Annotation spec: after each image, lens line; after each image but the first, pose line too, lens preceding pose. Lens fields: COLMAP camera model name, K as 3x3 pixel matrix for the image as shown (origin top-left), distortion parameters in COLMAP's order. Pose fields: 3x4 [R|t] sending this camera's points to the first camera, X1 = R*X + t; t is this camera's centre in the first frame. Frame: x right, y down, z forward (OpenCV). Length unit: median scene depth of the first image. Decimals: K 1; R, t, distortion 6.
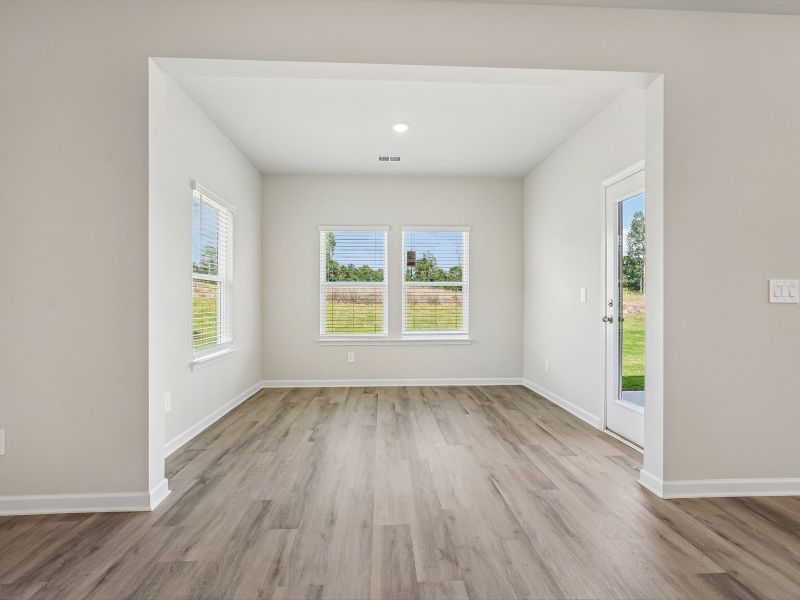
lens RADIAL K [[395.8, 0, 402.3], [0, 395.8, 301.6], [0, 0, 1]] dist [-0.009858, 0.005419]
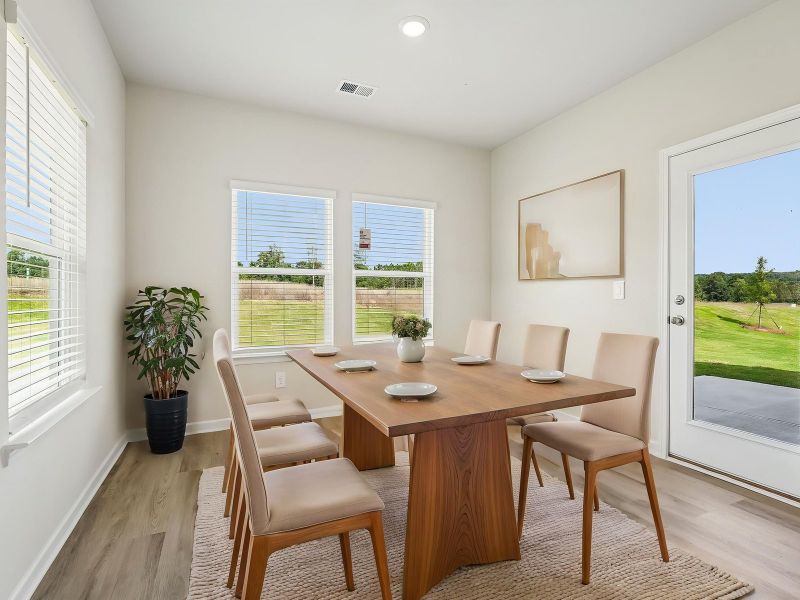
lens RADIAL K [[395.8, 0, 398.2], [0, 395.8, 298.9], [0, 0, 1]] dist [-0.009858, 0.005419]
pose [[0.928224, 0.001908, 0.372016, -0.219834], [-0.003463, 0.999988, 0.003513, -0.000158], [-0.372005, -0.004549, 0.928220, 0.337356]]
